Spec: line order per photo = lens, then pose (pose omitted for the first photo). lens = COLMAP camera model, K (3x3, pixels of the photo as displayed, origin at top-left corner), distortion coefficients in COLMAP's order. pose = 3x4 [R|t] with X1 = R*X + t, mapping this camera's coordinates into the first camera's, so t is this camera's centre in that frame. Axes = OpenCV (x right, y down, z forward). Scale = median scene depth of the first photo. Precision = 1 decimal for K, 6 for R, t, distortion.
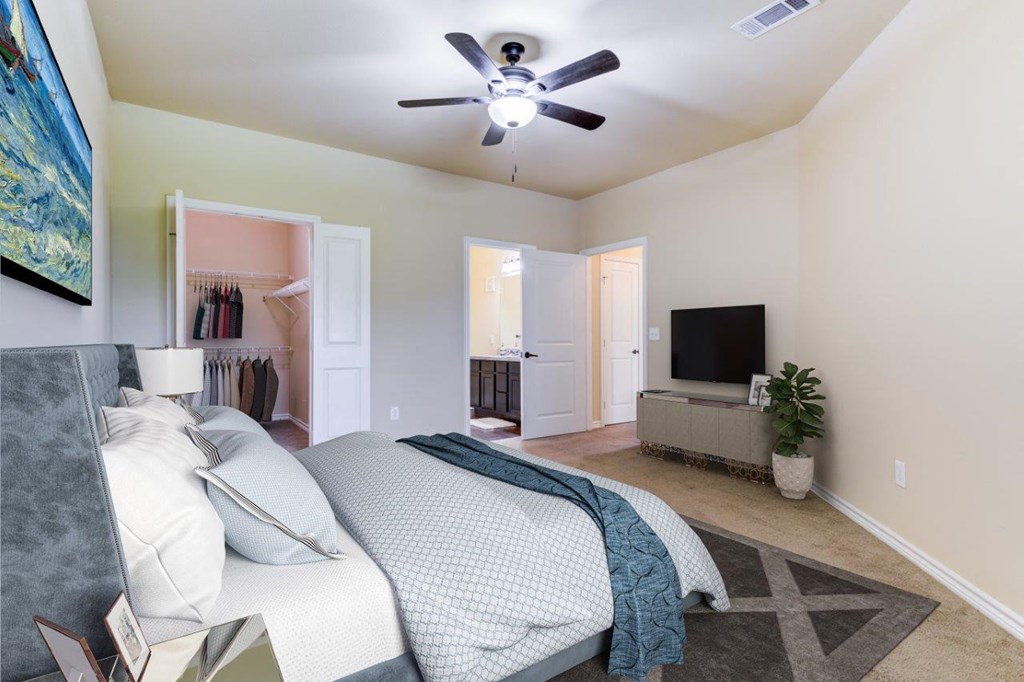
lens RADIAL K [[508.7, 0, 512.0], [0, 508.7, 341.0], [0, 0, 1]] dist [0.023332, -0.000024]
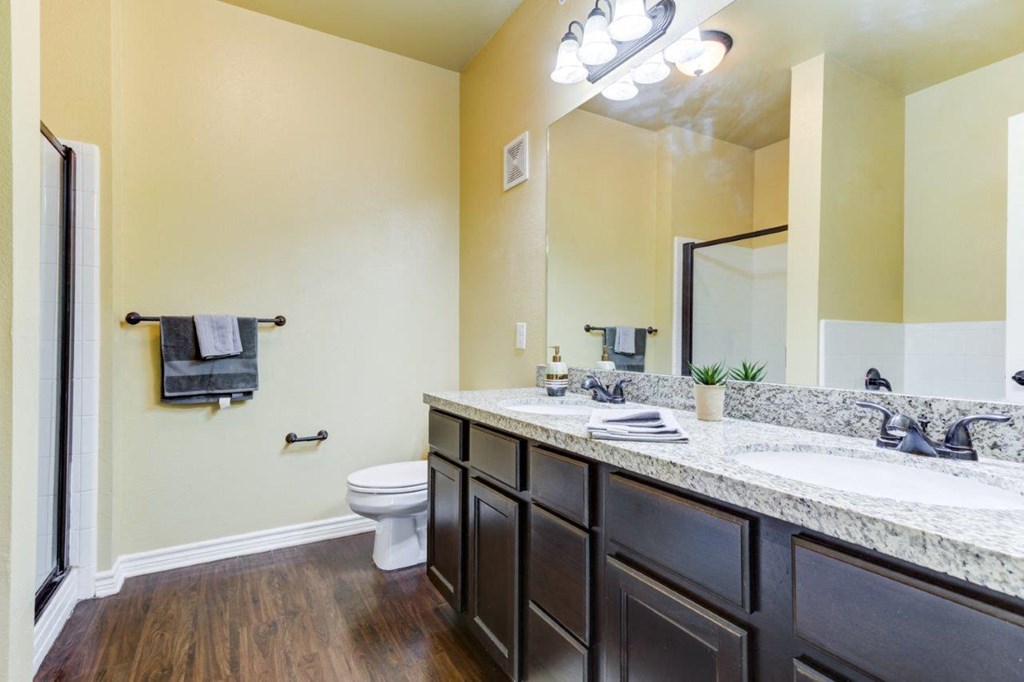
lens RADIAL K [[508.7, 0, 512.0], [0, 508.7, 341.0], [0, 0, 1]] dist [0.023332, -0.000024]
pose [[0.996337, 0.005393, -0.085348, -0.018383], [-0.005536, 0.999984, -0.001430, 0.001410], [0.085339, 0.001897, 0.996350, 0.727128]]
